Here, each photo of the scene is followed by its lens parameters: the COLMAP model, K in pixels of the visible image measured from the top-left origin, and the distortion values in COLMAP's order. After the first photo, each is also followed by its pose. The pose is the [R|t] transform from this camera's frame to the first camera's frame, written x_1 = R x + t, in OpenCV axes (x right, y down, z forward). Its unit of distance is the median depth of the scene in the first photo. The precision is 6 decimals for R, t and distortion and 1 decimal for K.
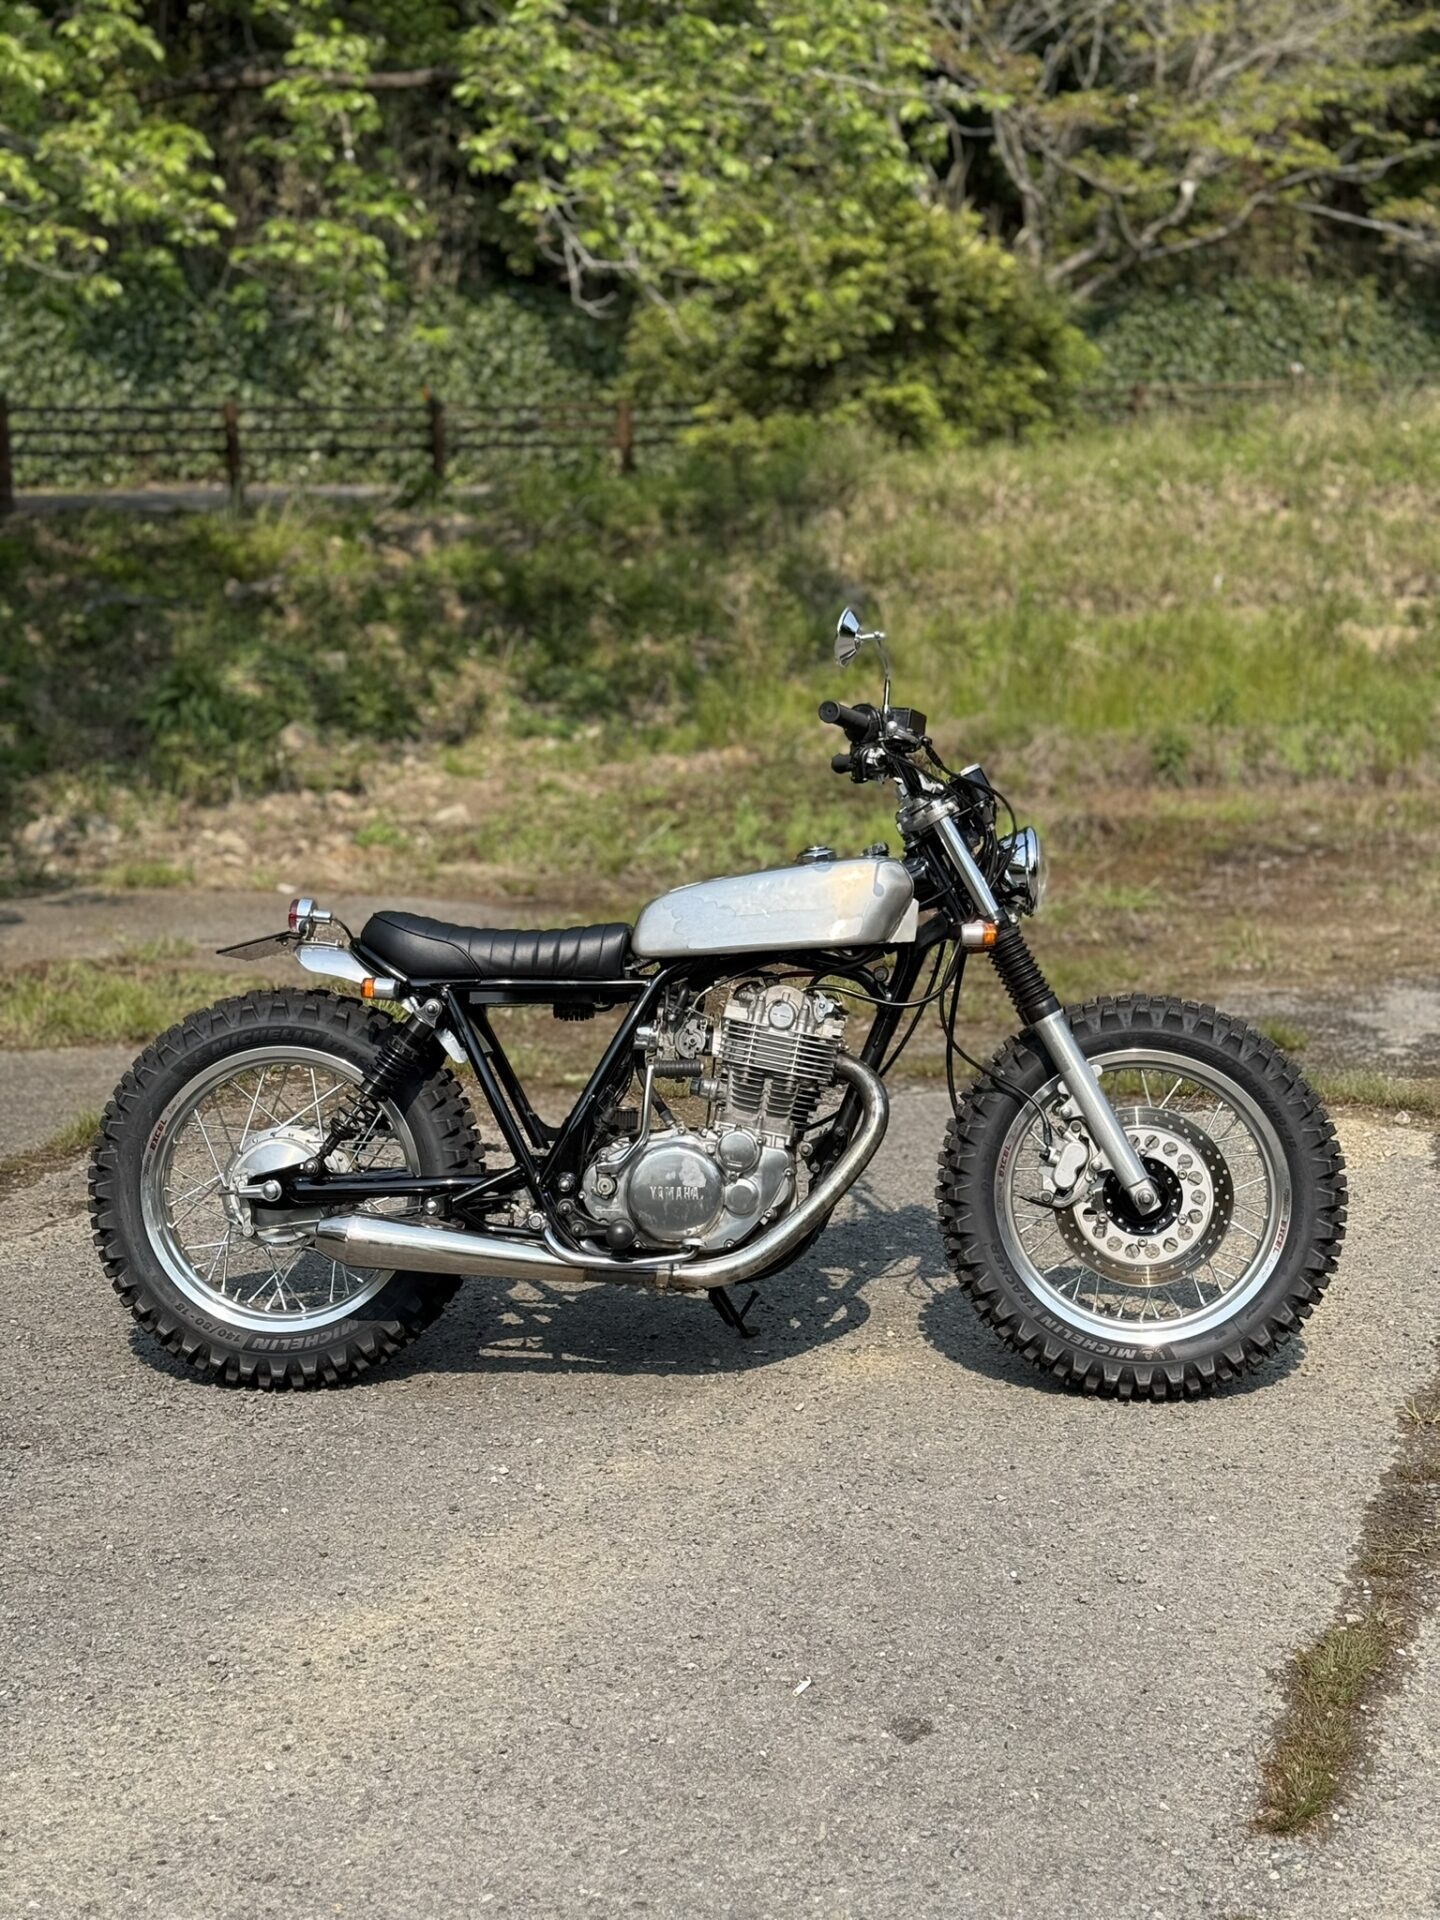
lens RADIAL K [[2642.1, 0, 726.0], [0, 2642.1, 950.1], [0, 0, 1]] dist [0.120875, 0.000000]
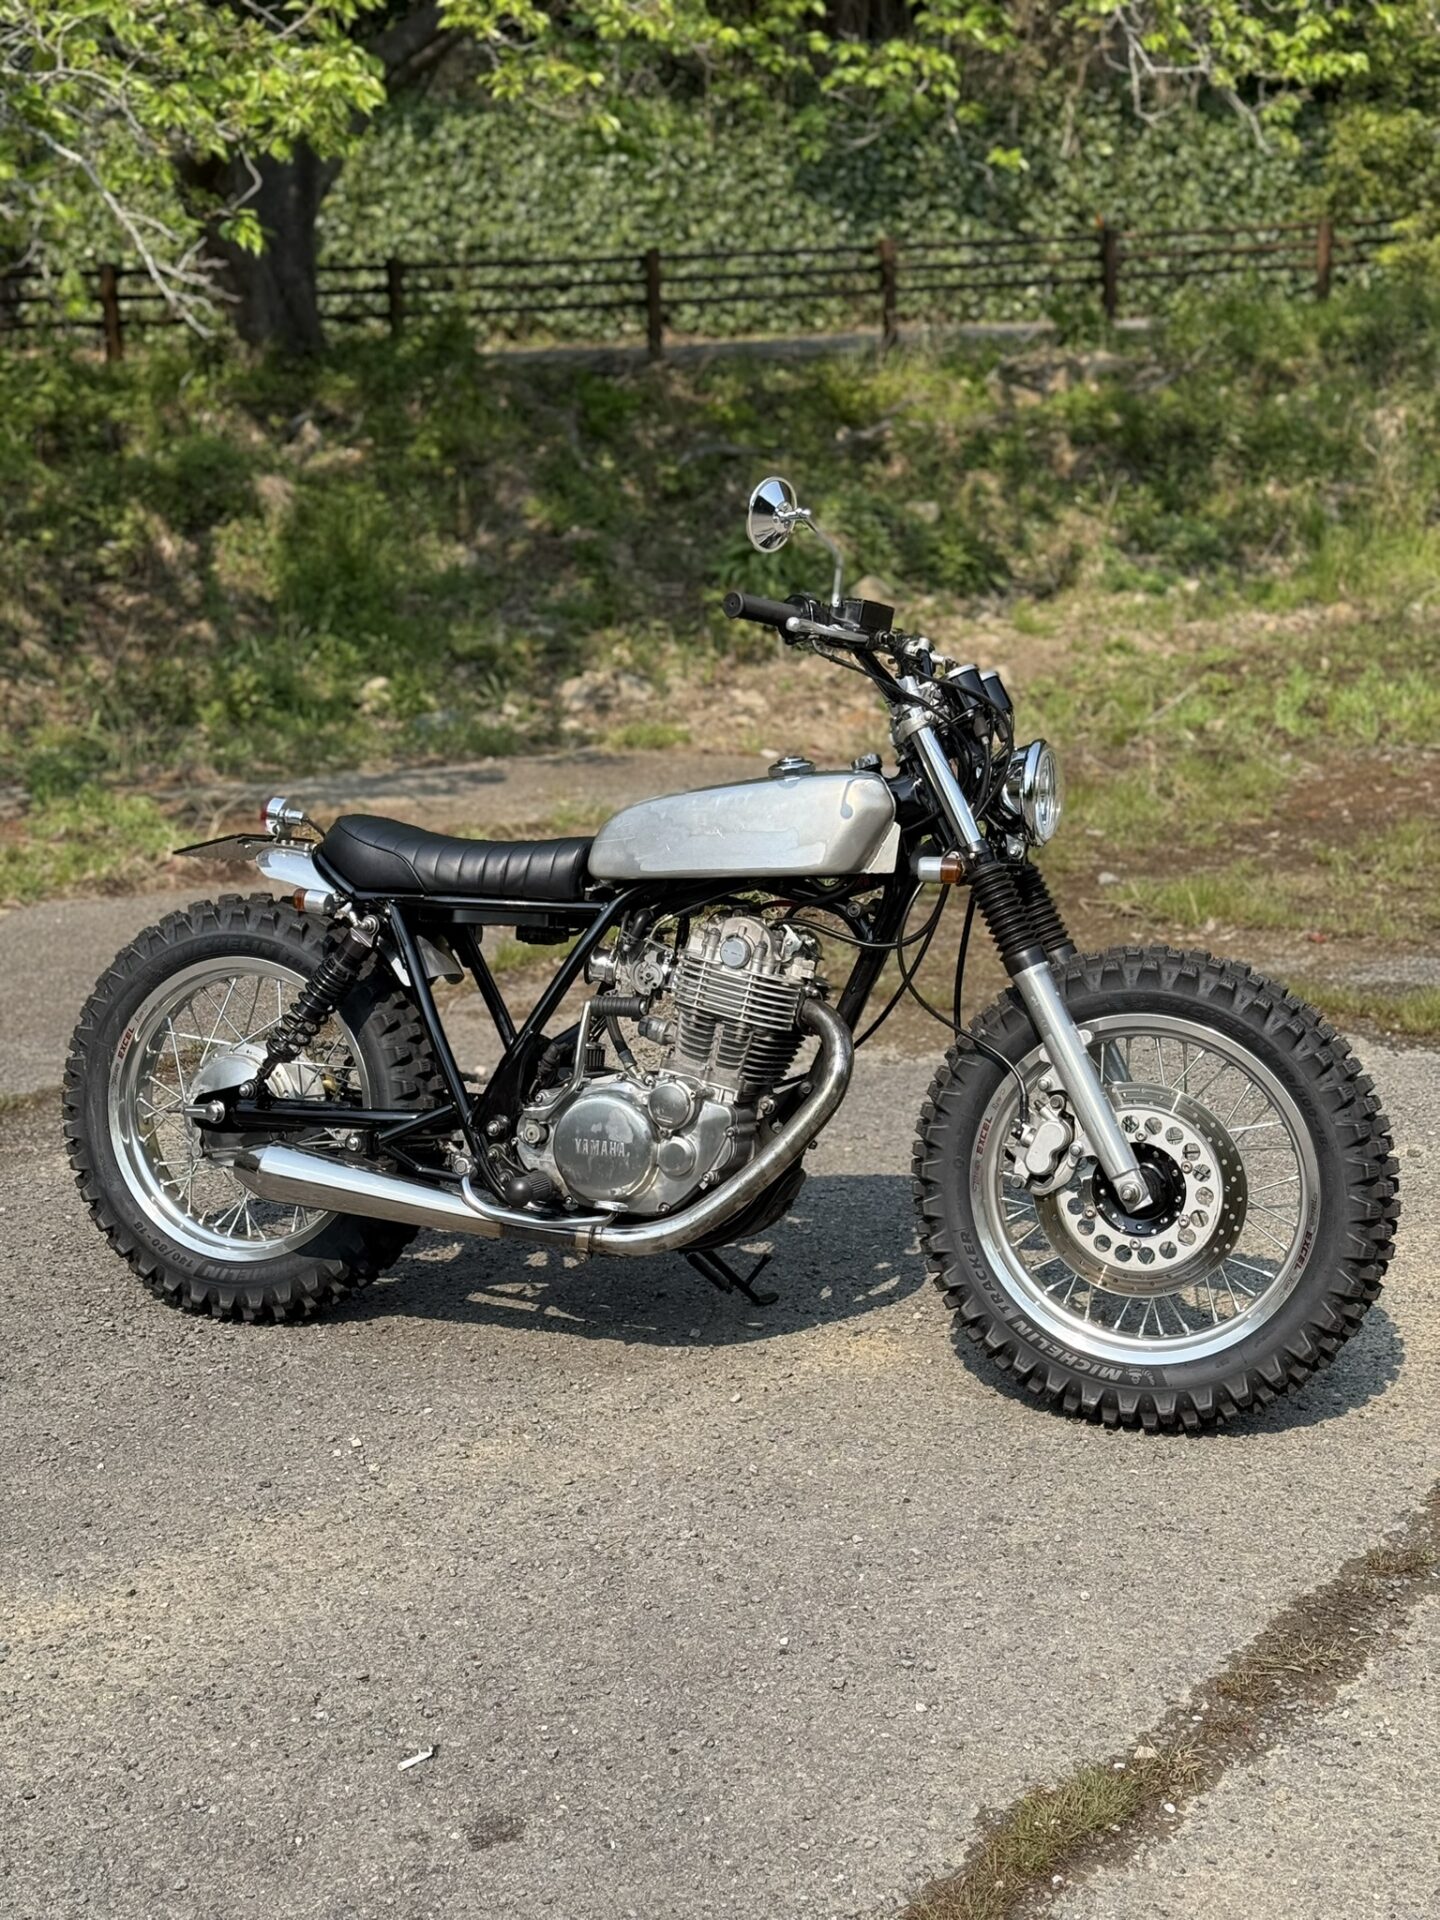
lens RADIAL K [[2642.1, 0, 721.1], [0, 2642.1, 977.8], [0, 0, 1]] dist [0.120875, 0.000000]
pose [[0.953346, 0.051950, -0.297377, 0.266642], [-0.031240, 0.996770, 0.073979, -0.030051], [0.300260, -0.061237, 0.951890, 0.165049]]
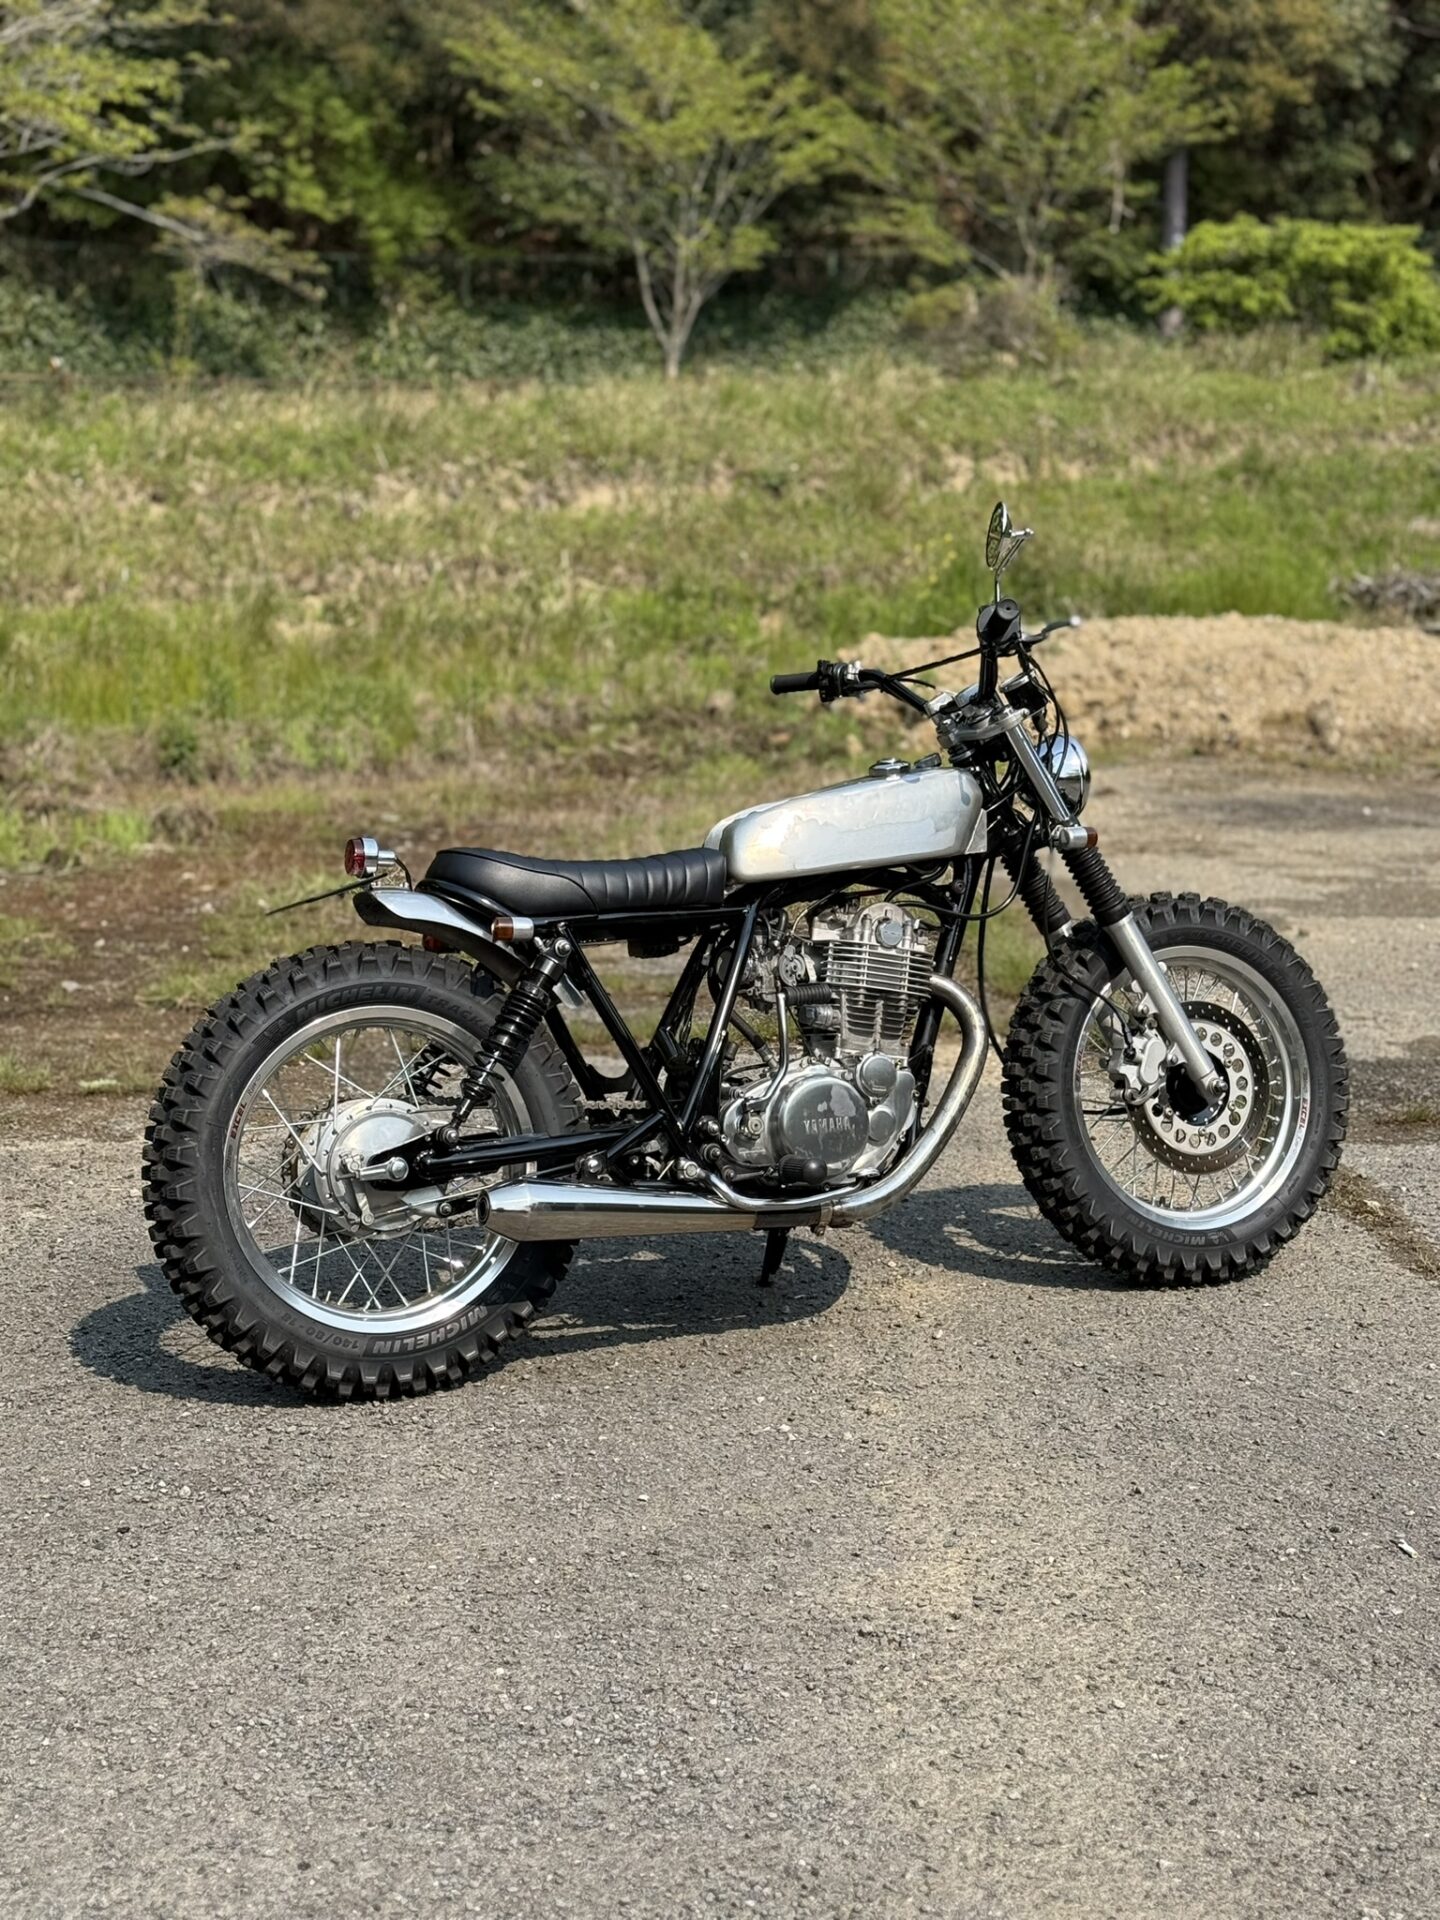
lens RADIAL K [[2721.2, 0, 717.5], [0, 2721.2, 949.0], [0, 0, 1]] dist [0.153734, 0.000000]
pose [[0.868348, -0.061504, 0.492128, -0.506488], [0.067862, 0.997682, 0.004946, 0.020580], [-0.491291, 0.029102, 0.870509, 0.158996]]
